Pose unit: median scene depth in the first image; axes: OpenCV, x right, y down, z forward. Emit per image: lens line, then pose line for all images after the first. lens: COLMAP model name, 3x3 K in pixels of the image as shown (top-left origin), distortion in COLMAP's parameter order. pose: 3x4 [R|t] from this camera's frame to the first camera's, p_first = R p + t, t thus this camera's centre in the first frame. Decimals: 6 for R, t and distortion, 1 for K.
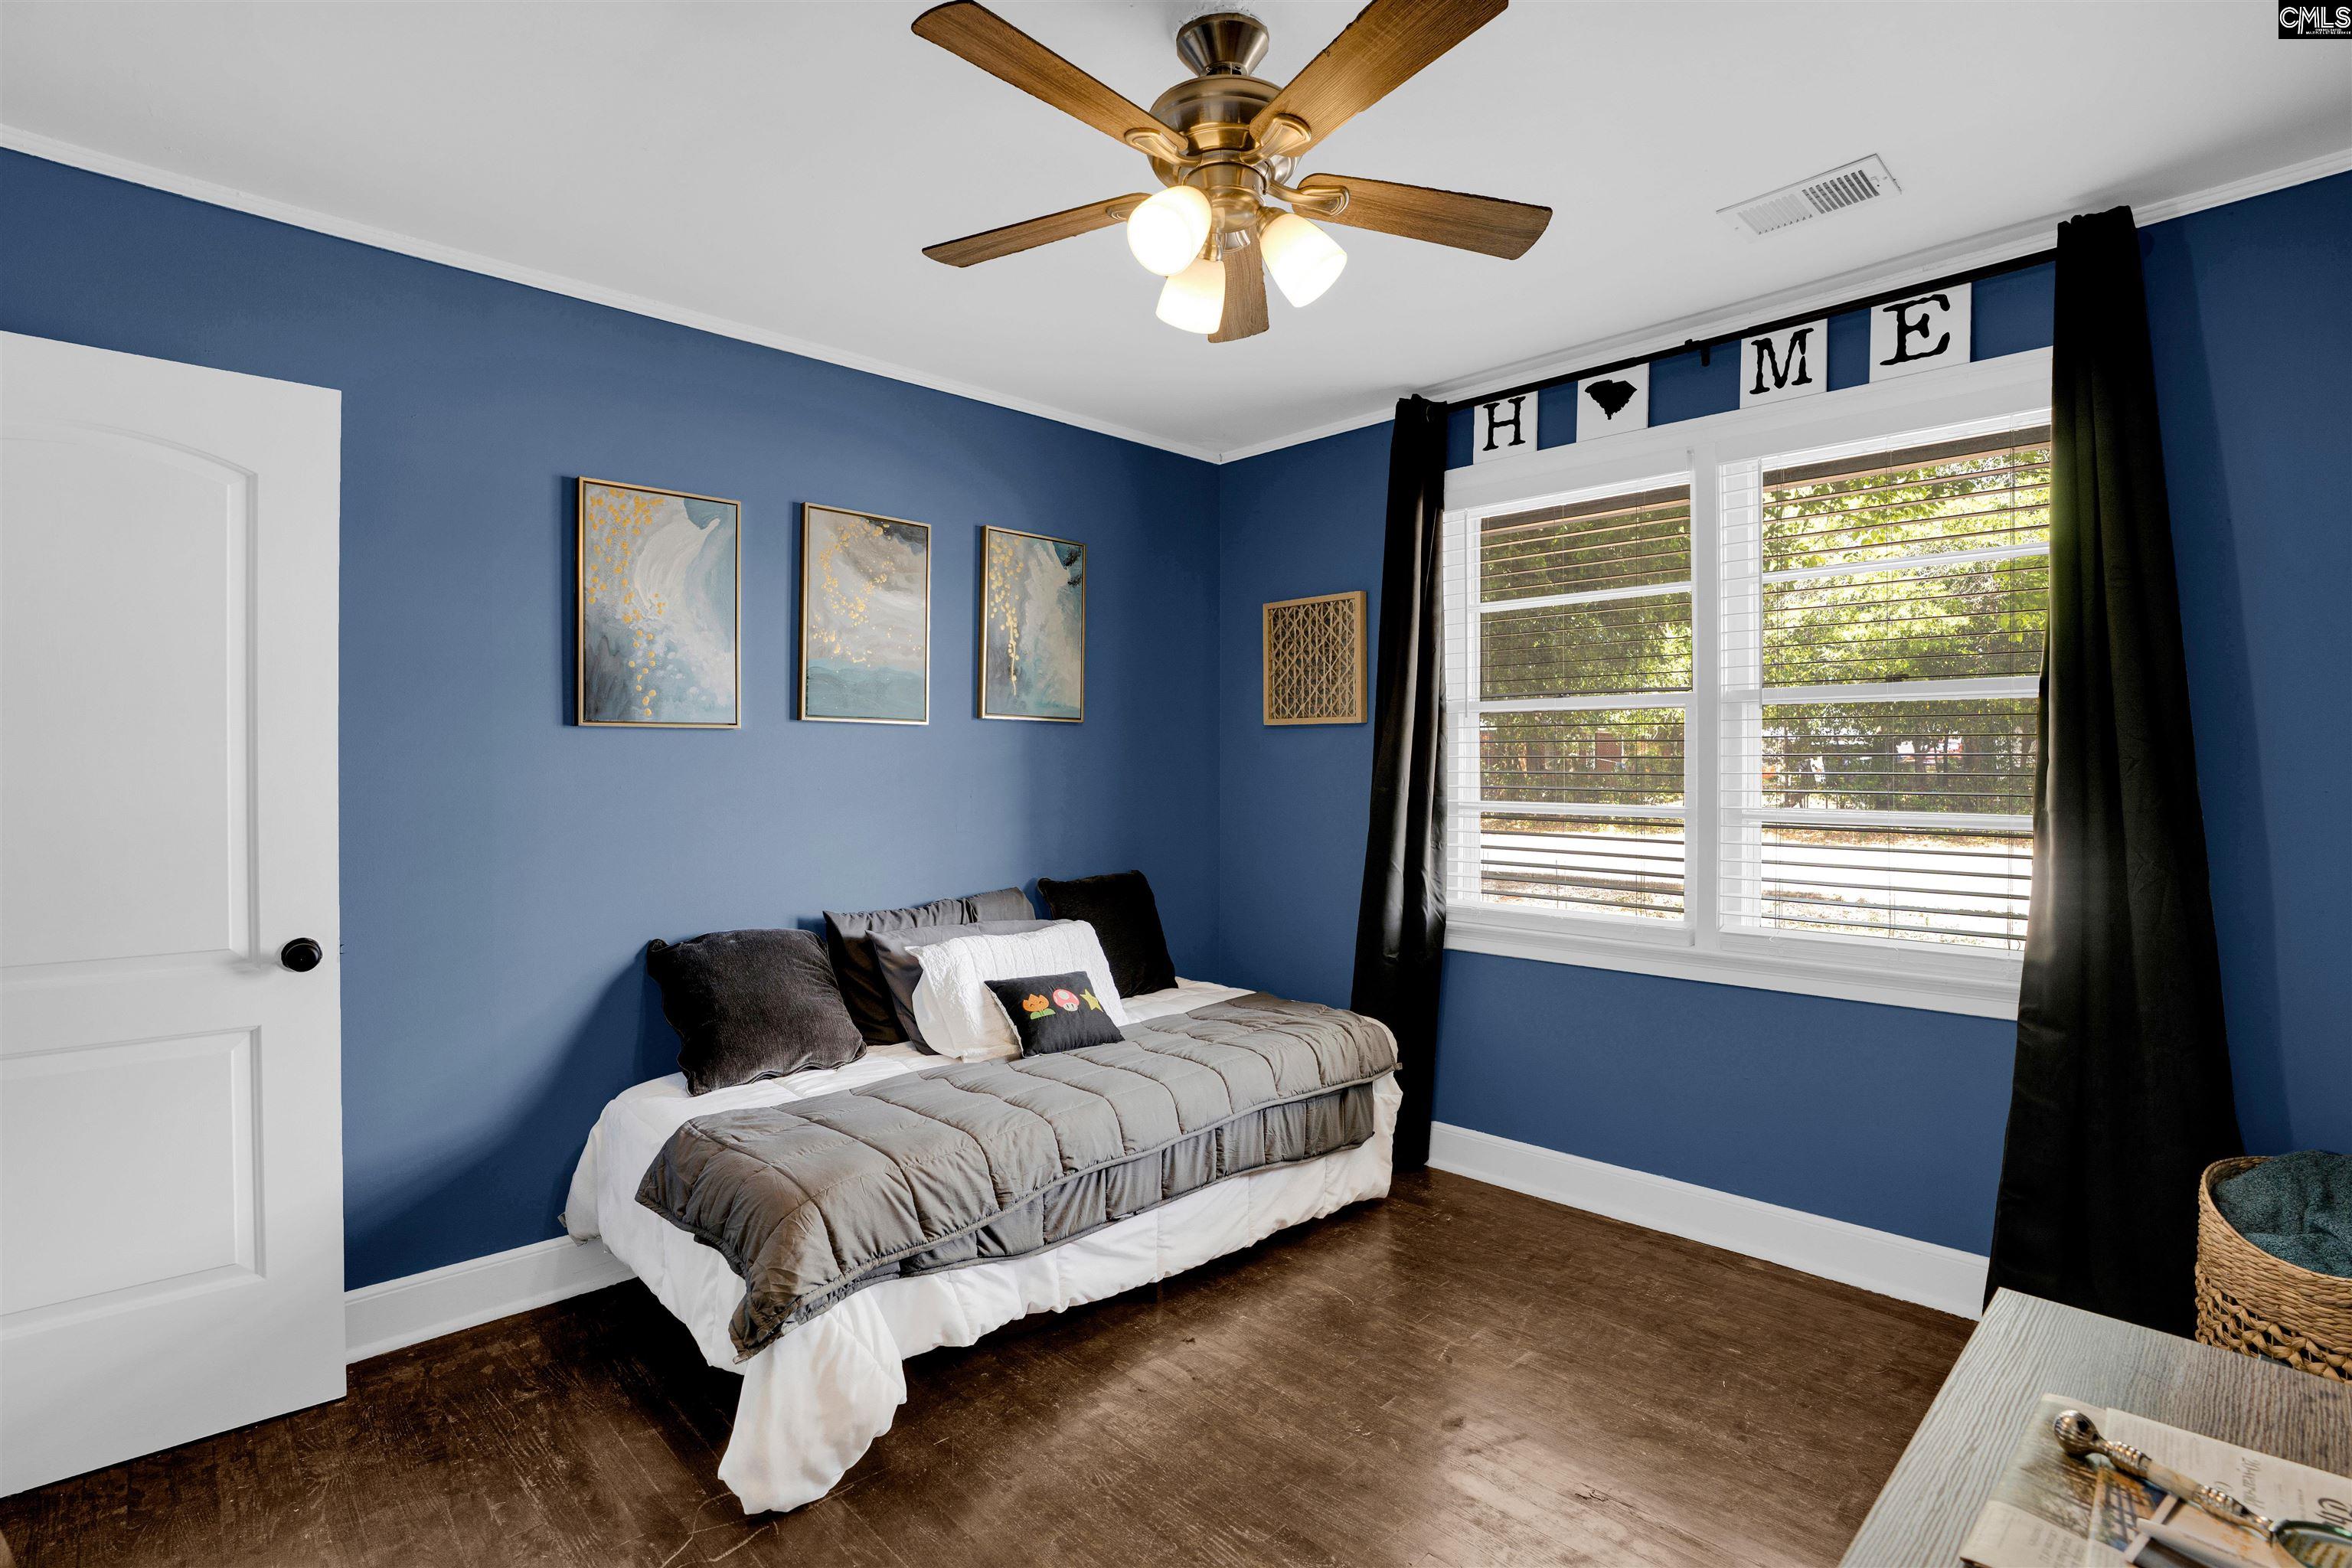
lens RADIAL K [[1106.5, 0, 1172.9], [0, 1106.5, 788.3], [0, 0, 1]] dist [-0.053214, 0.010681]
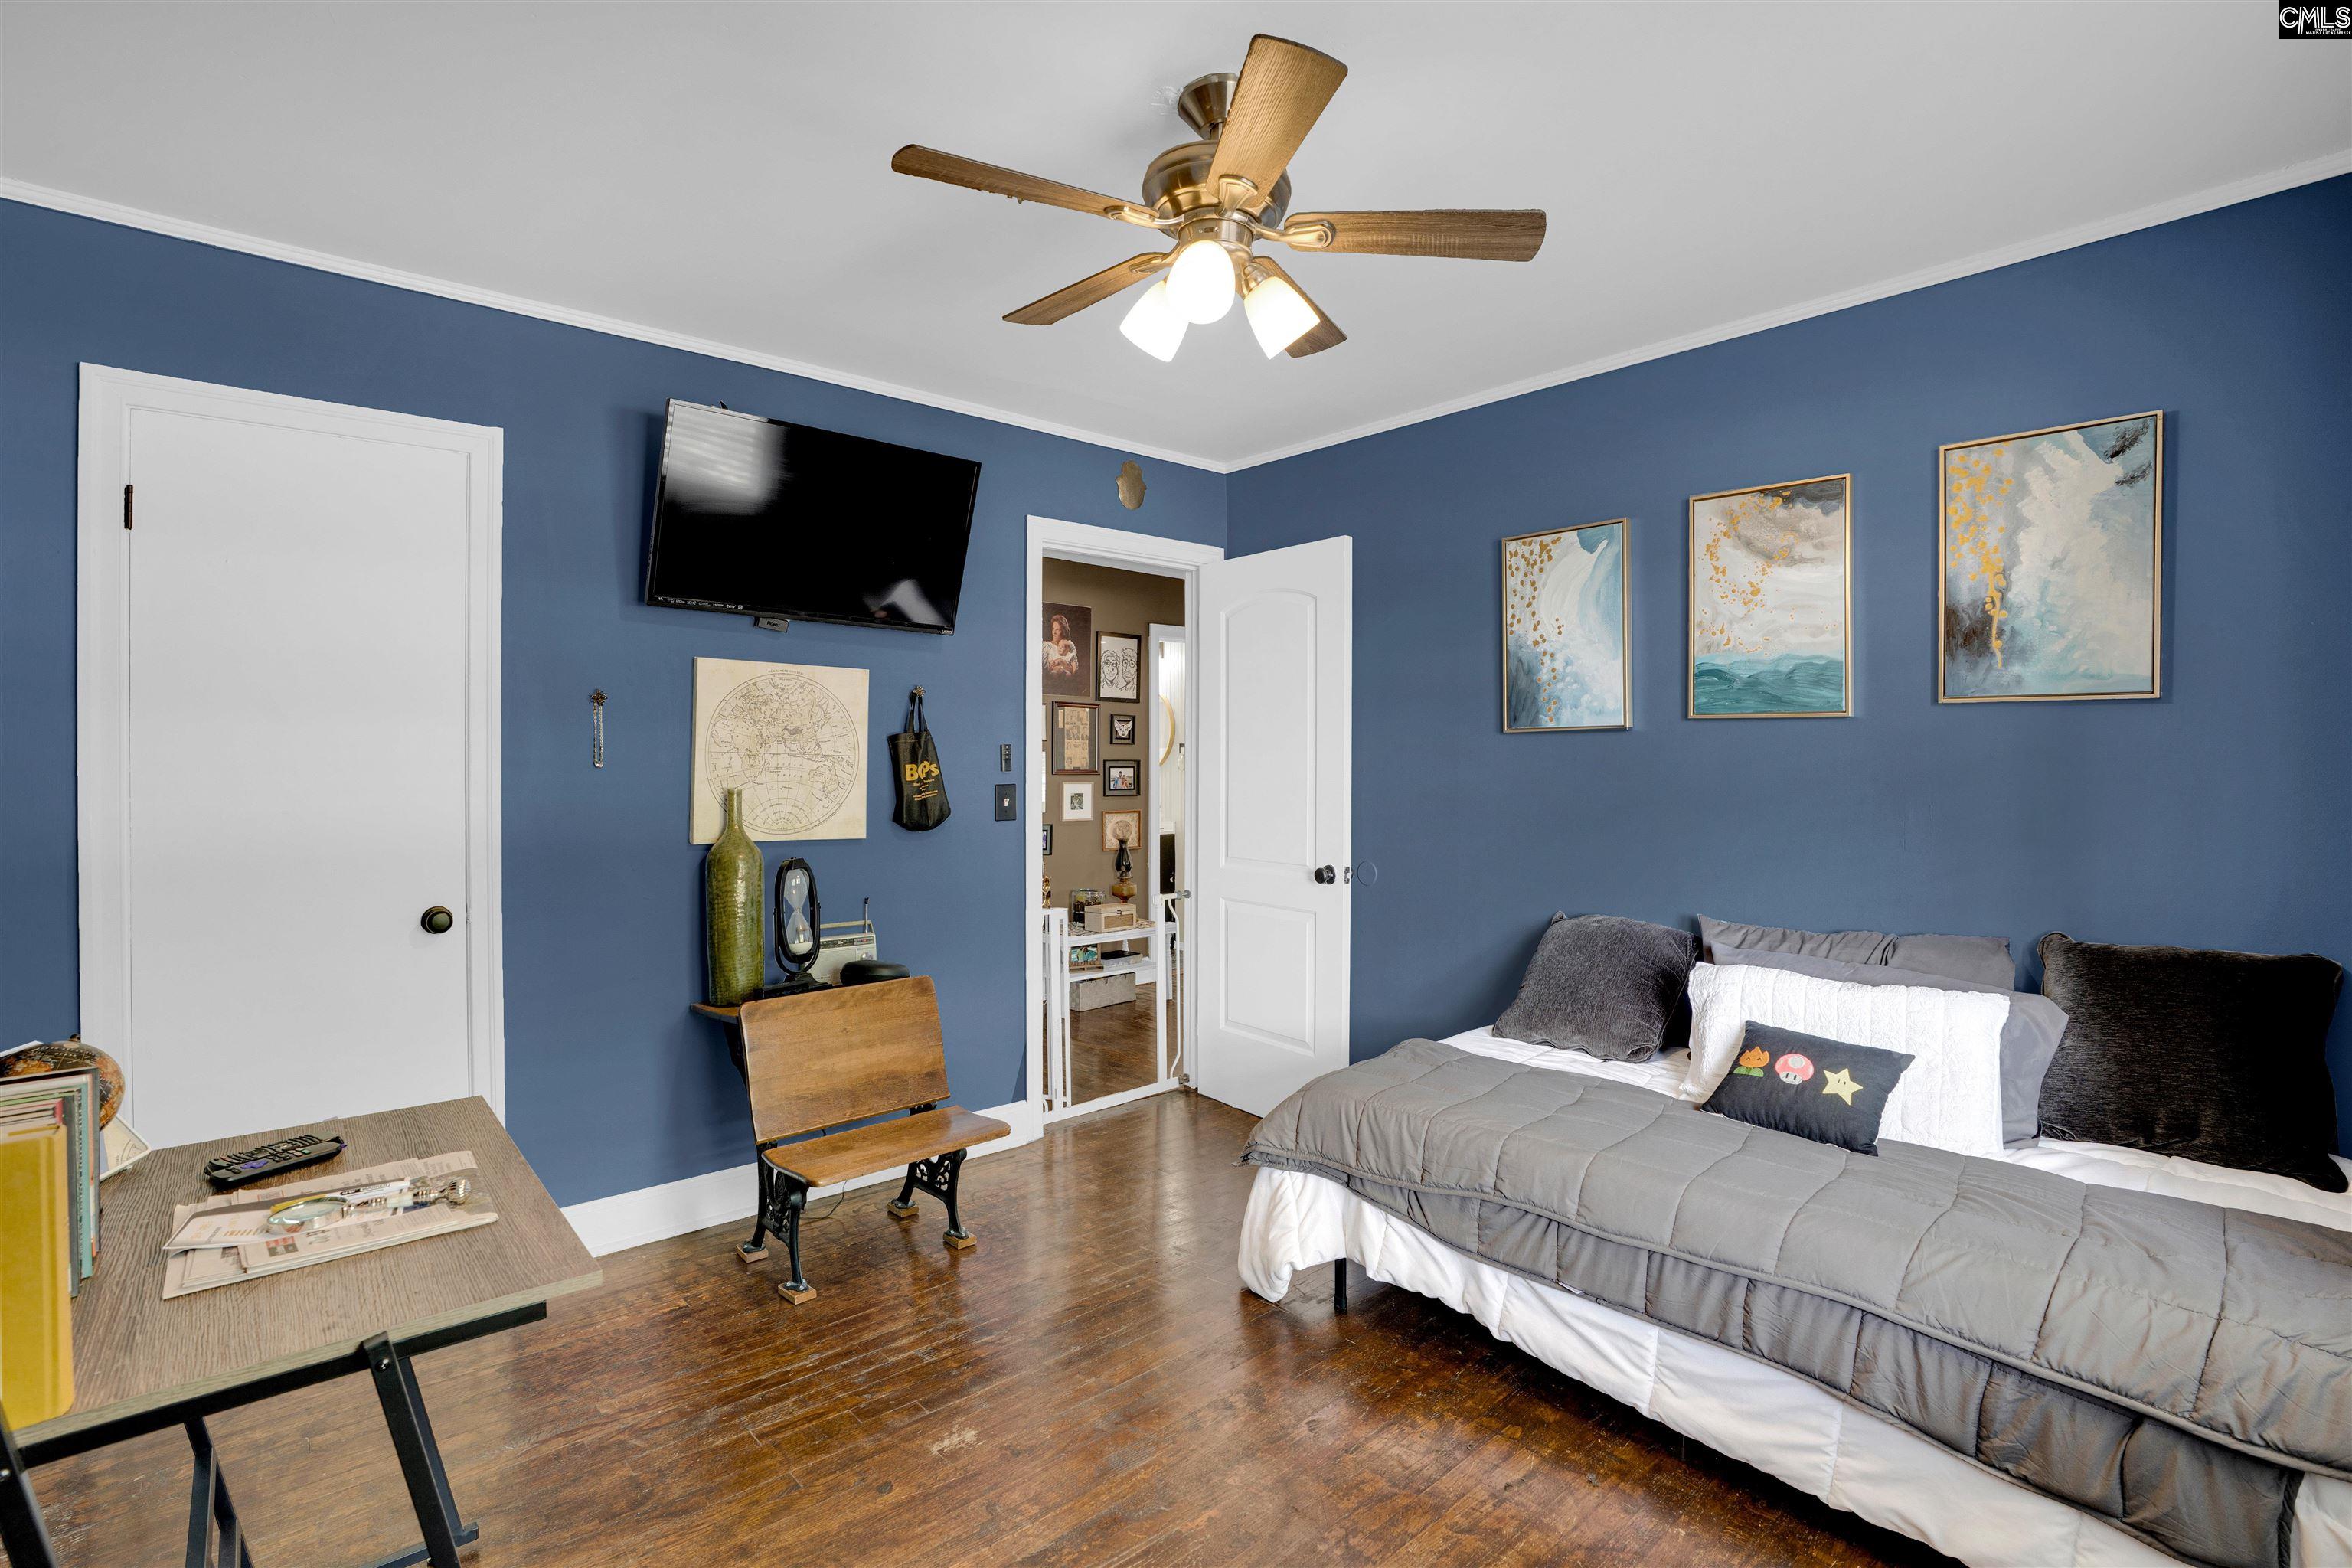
lens RADIAL K [[1106.5, 0, 1188.3], [0, 1106.5, 761.8], [0, 0, 1]] dist [-0.053214, 0.010681]
pose [[-0.035429, 0.003801, -0.999365, 0.681993], [-0.020407, 0.999782, 0.004526, -0.018827], [0.999164, 0.020555, -0.035343, 0.601388]]
